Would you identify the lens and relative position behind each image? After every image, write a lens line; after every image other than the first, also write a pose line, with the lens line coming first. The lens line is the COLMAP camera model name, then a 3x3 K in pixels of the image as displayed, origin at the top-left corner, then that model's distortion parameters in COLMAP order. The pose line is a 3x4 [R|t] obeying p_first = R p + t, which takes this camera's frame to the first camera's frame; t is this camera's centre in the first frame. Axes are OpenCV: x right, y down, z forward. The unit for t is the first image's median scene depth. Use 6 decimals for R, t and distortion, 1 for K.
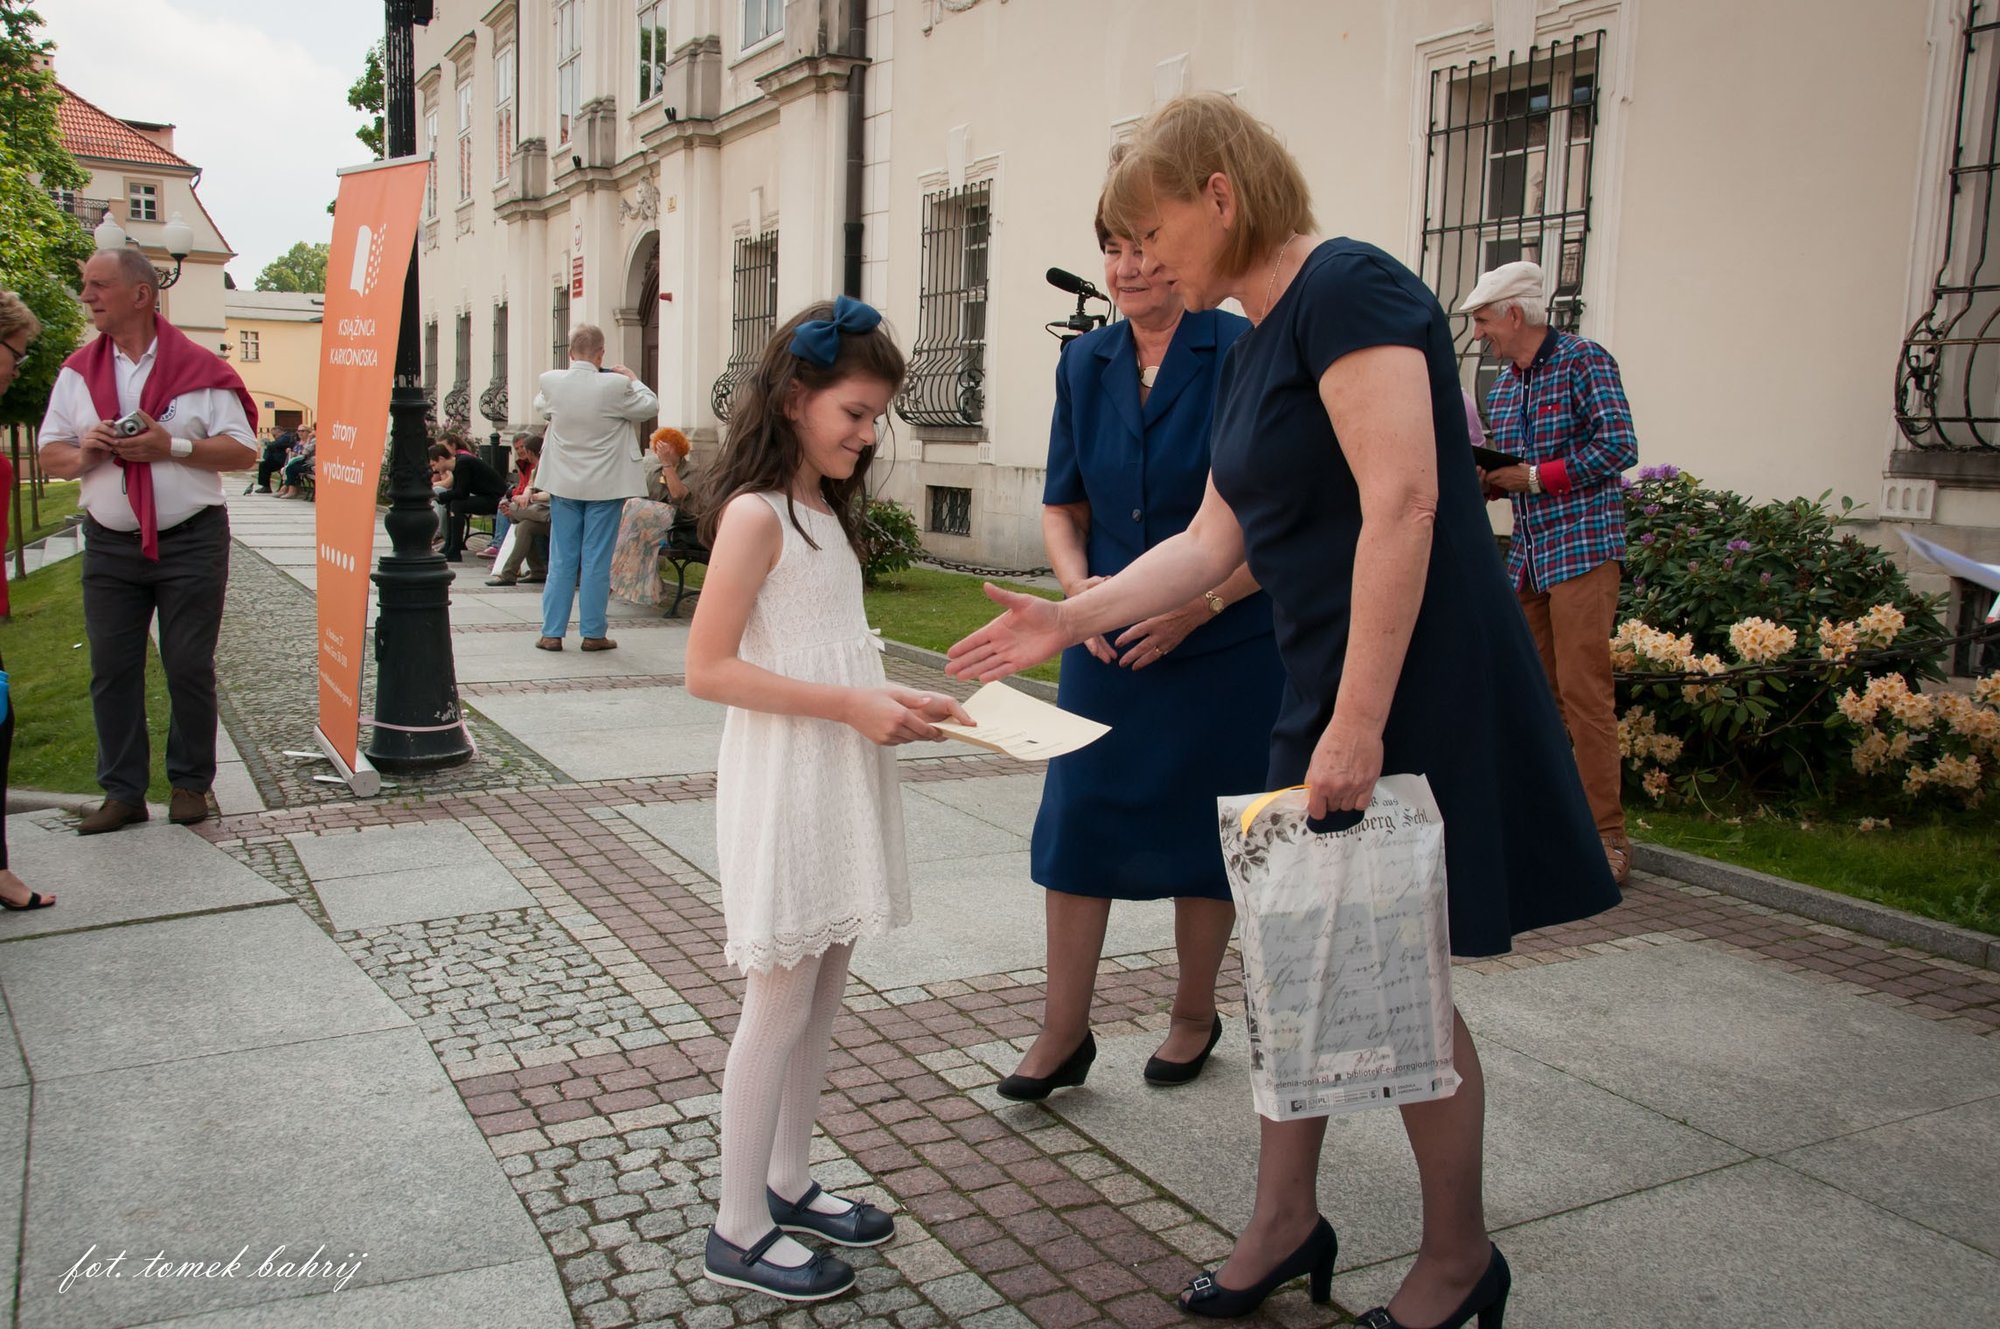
lens RADIAL K [[1738.0, 0, 1010.4], [0, 1738.0, 697.6], [0, 0, 1]] dist [-0.133061, 0.171918]
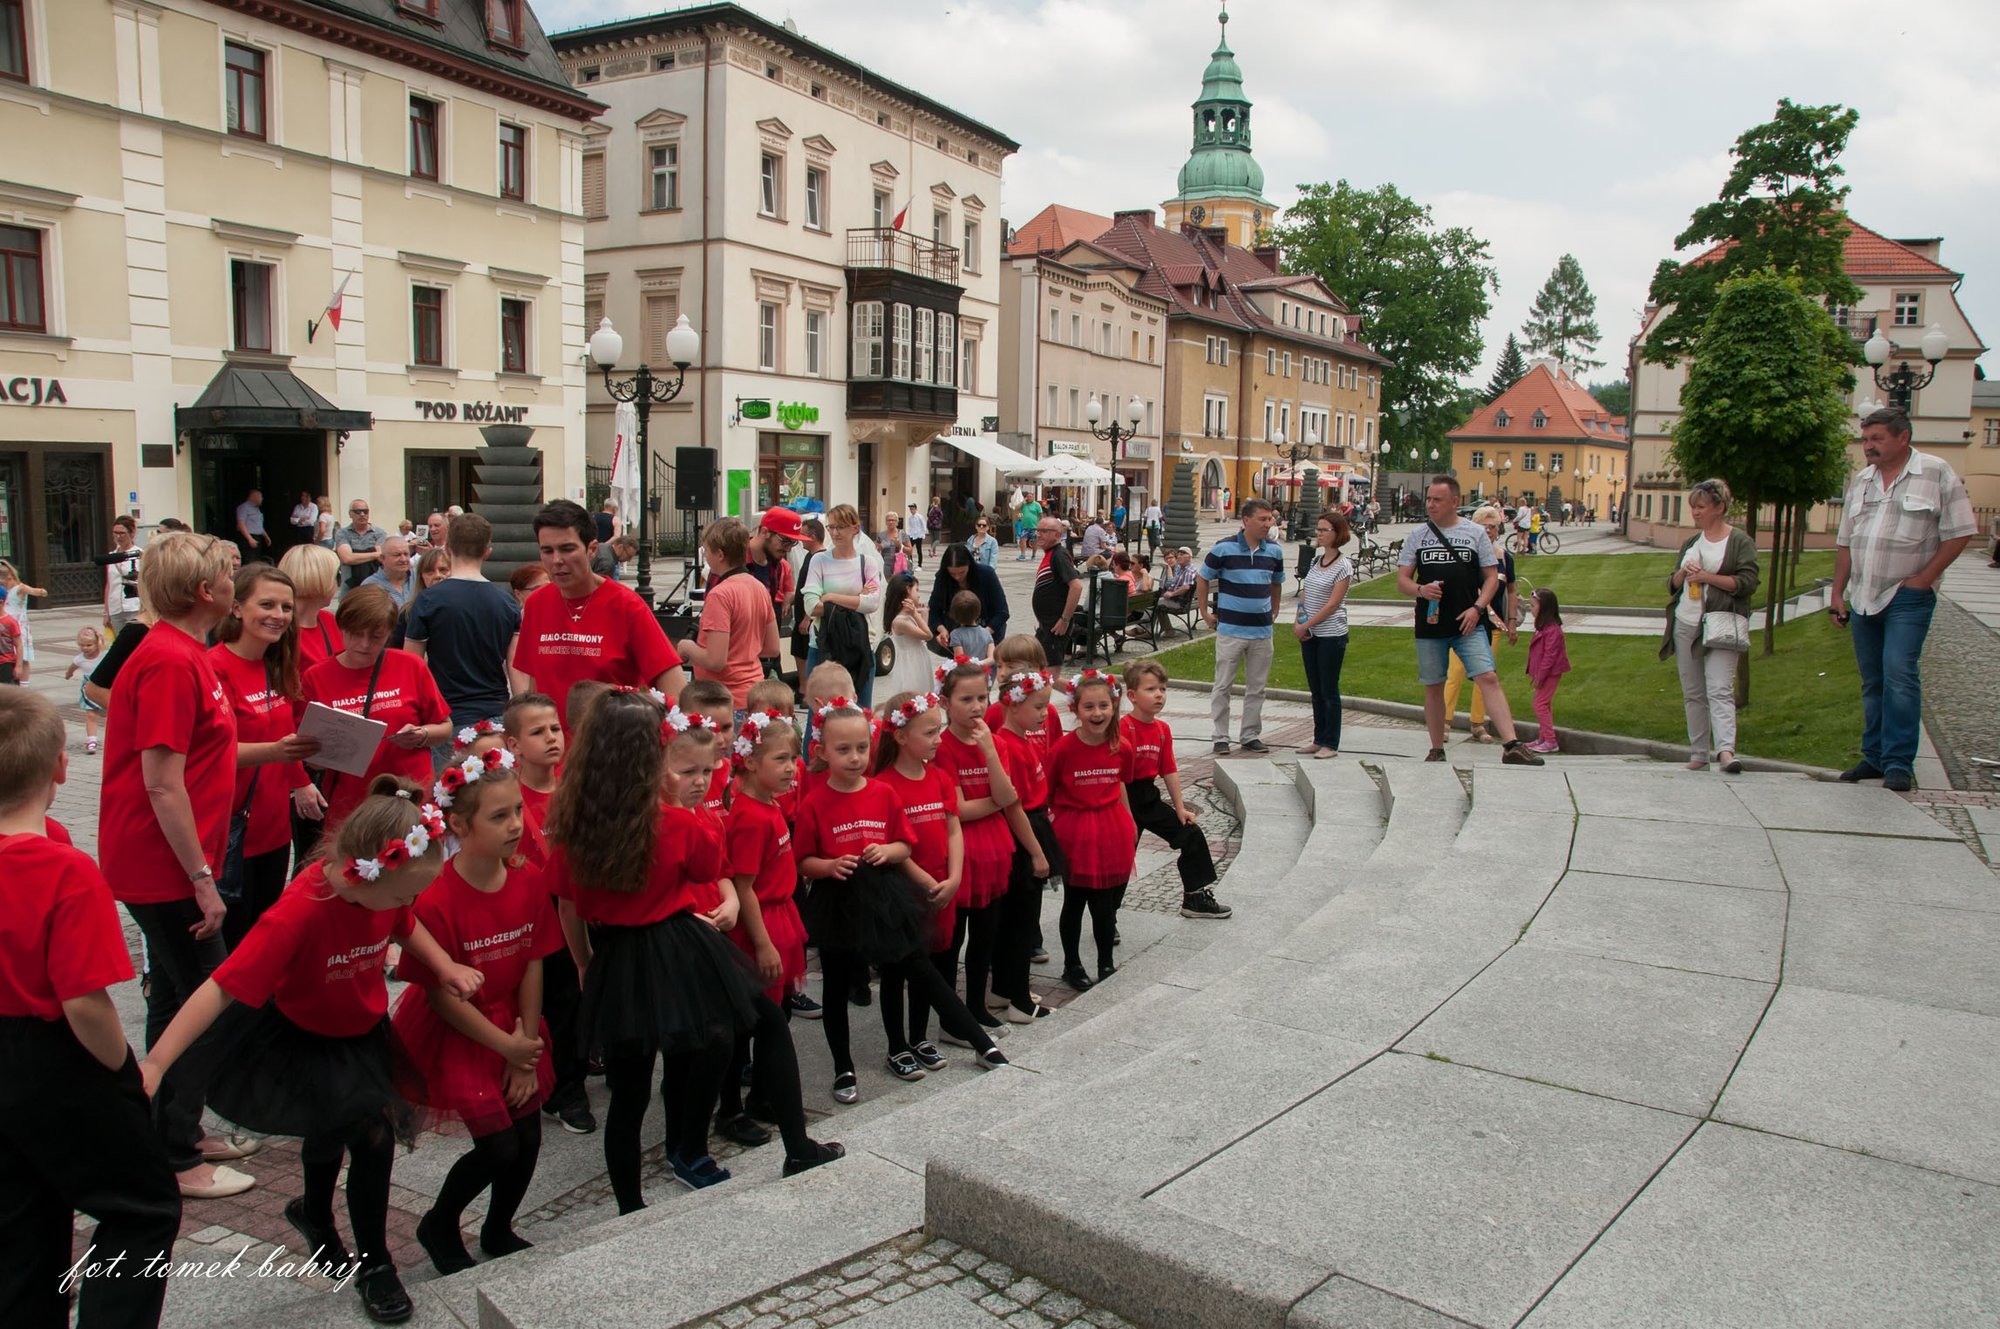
lens RADIAL K [[1563.6, 0, 1035.0], [0, 1563.6, 672.6], [0, 0, 1]] dist [-0.148943, 0.117670]
pose [[0.558838, 0.085409, -0.824867, 0.140207], [-0.124699, 0.992027, 0.018235, 0.042853], [0.819848, 0.092670, 0.565032, -0.297818]]
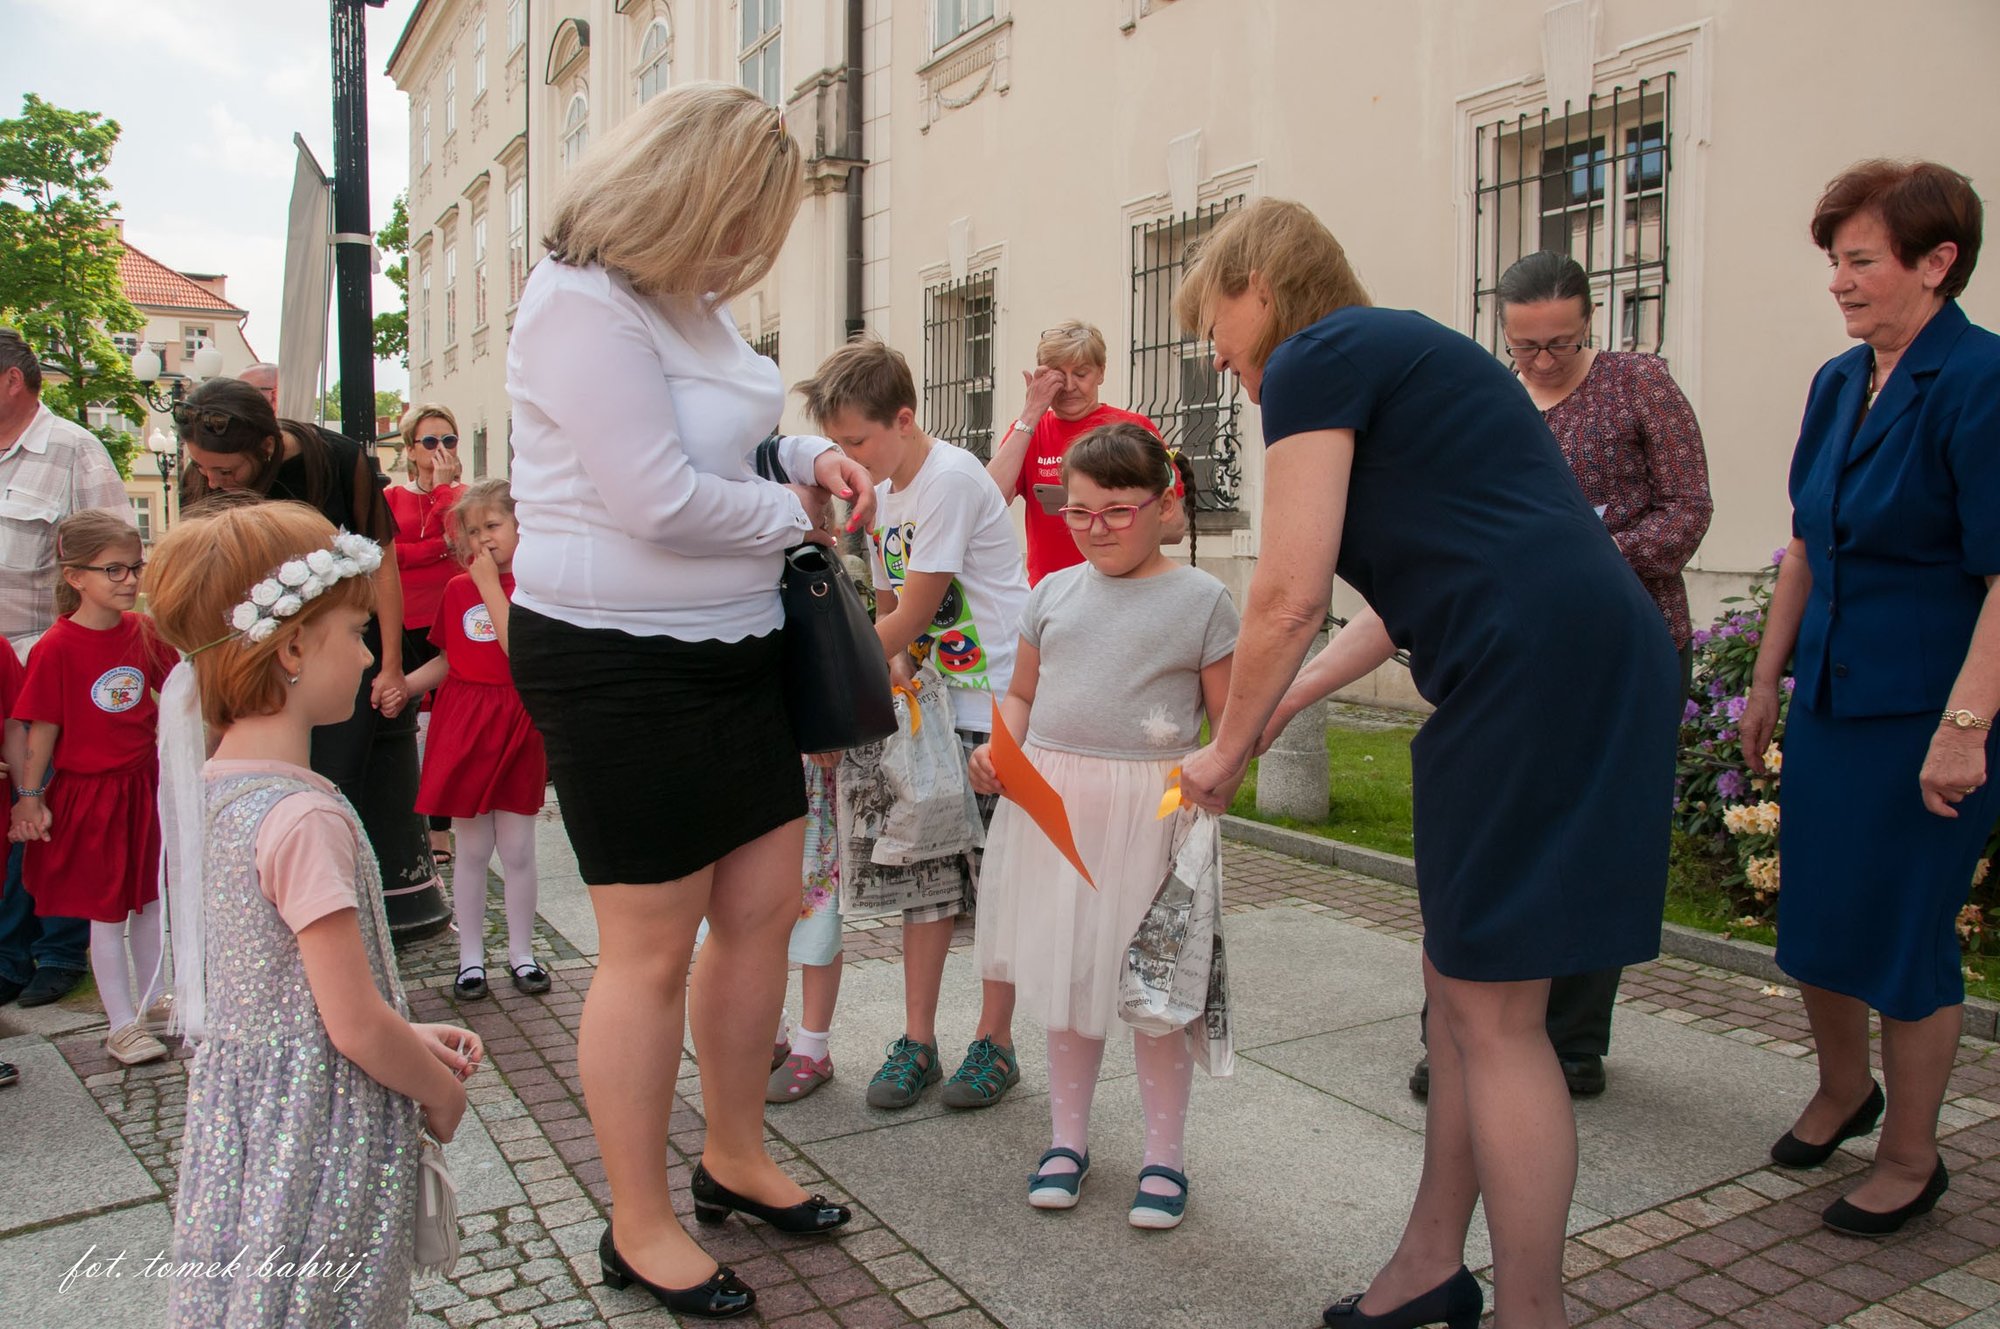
lens RADIAL K [[1555.3, 0, 1017.0], [0, 1555.3, 694.3], [0, 0, 1]] dist [-0.166194, 0.123737]
pose [[0.999292, -0.029149, 0.023783, -0.075028], [0.030220, 0.998485, -0.045985, -0.034077], [-0.022406, 0.046672, 0.998659, 0.327304]]
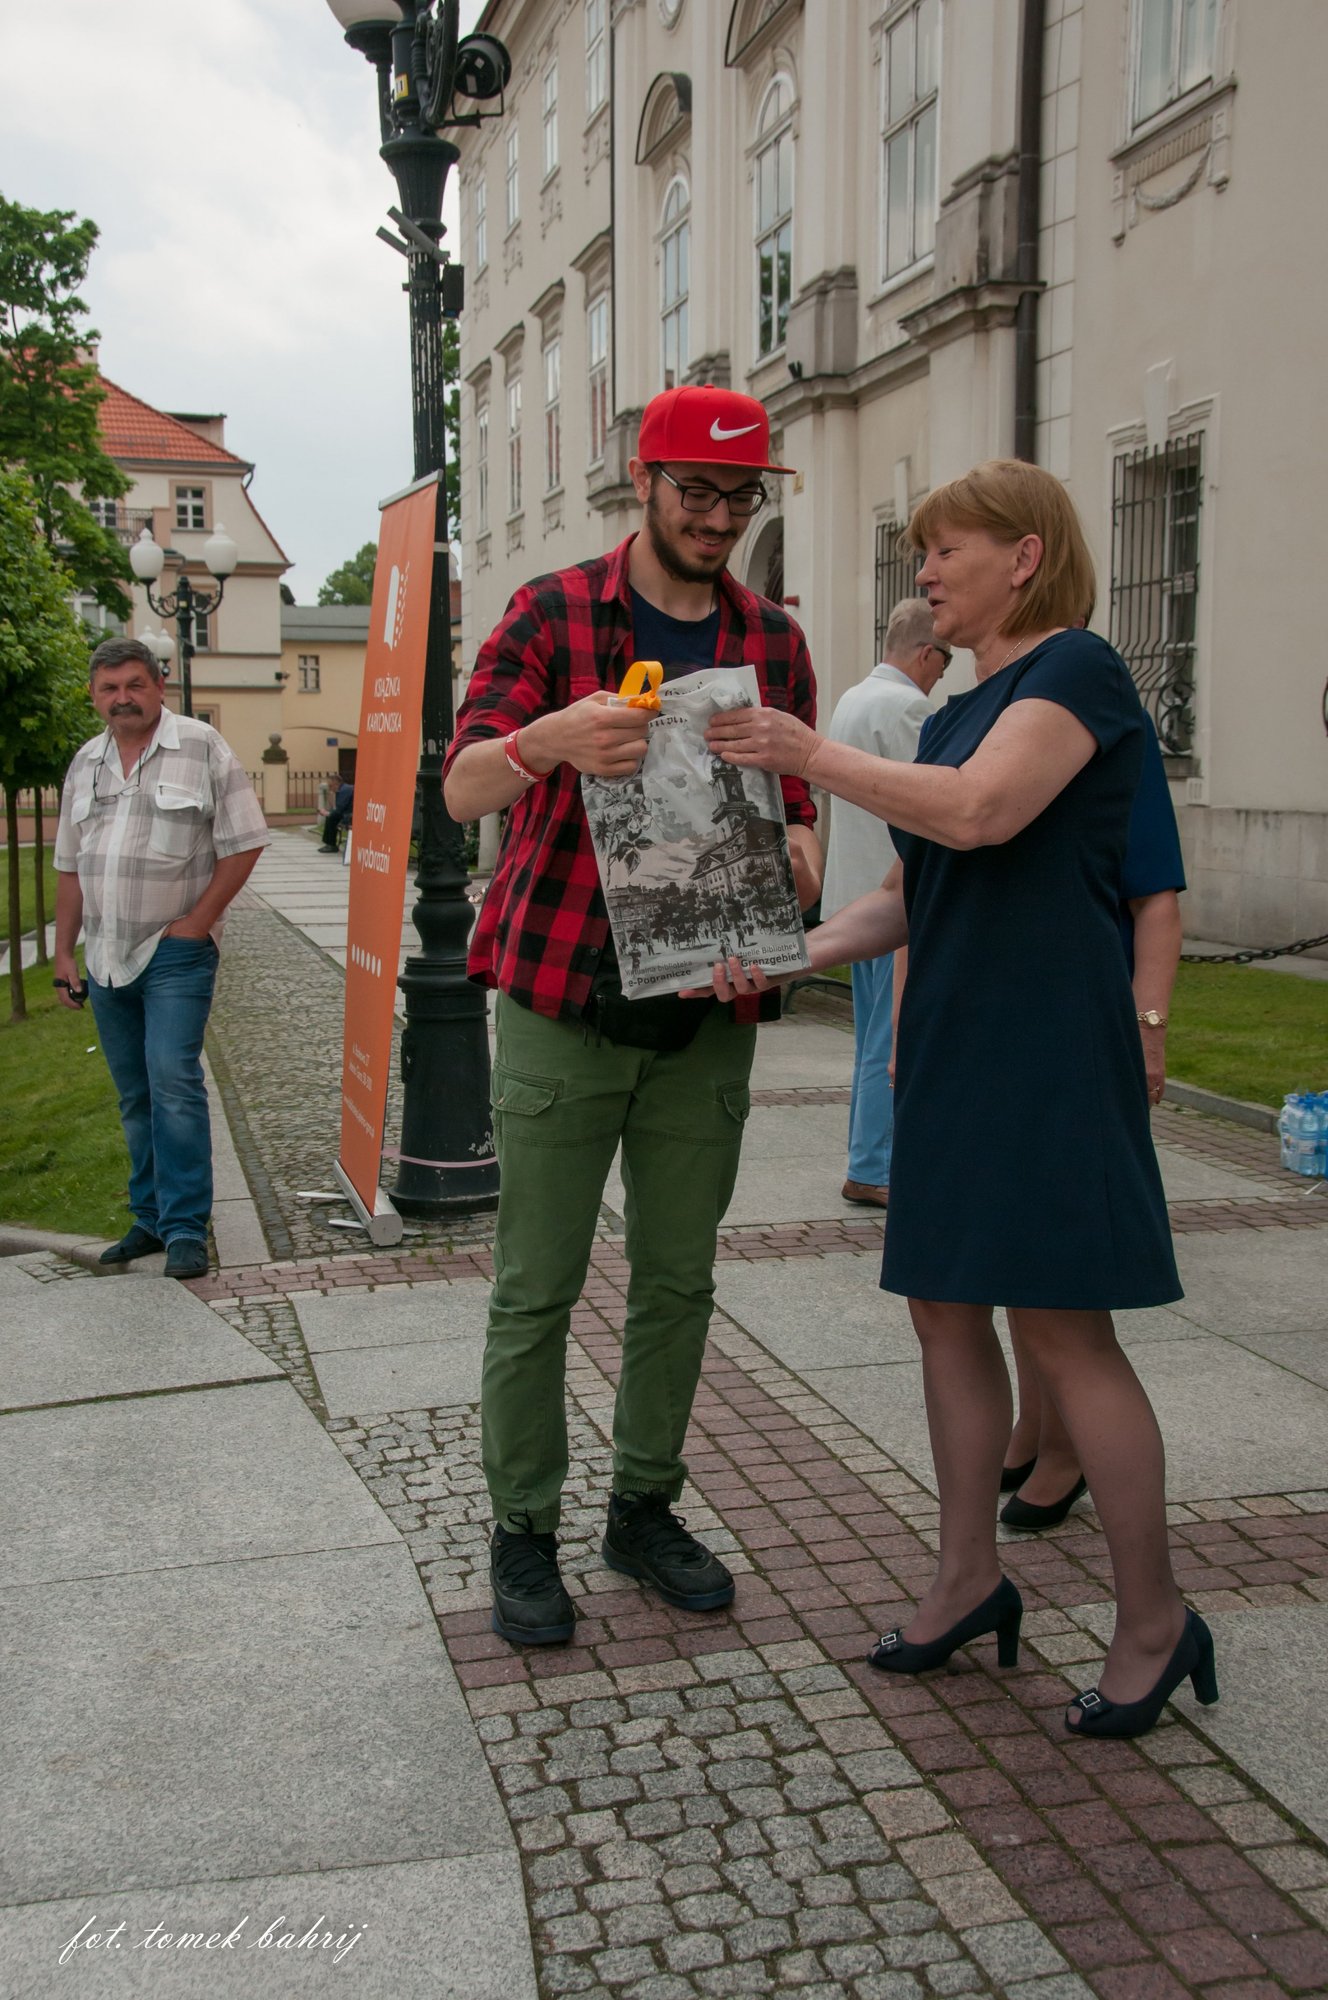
lens RADIAL K [[2230.8, 0, 664.0], [0, 2230.8, 1000.0], [0, 0, 1]] dist [-0.021578, 0.249122]
pose [[0.965659, -0.006408, -0.259735, 0.038304], [-0.004780, 0.999088, -0.042423, -0.017302], [0.259770, 0.042207, 0.964748, -0.018328]]
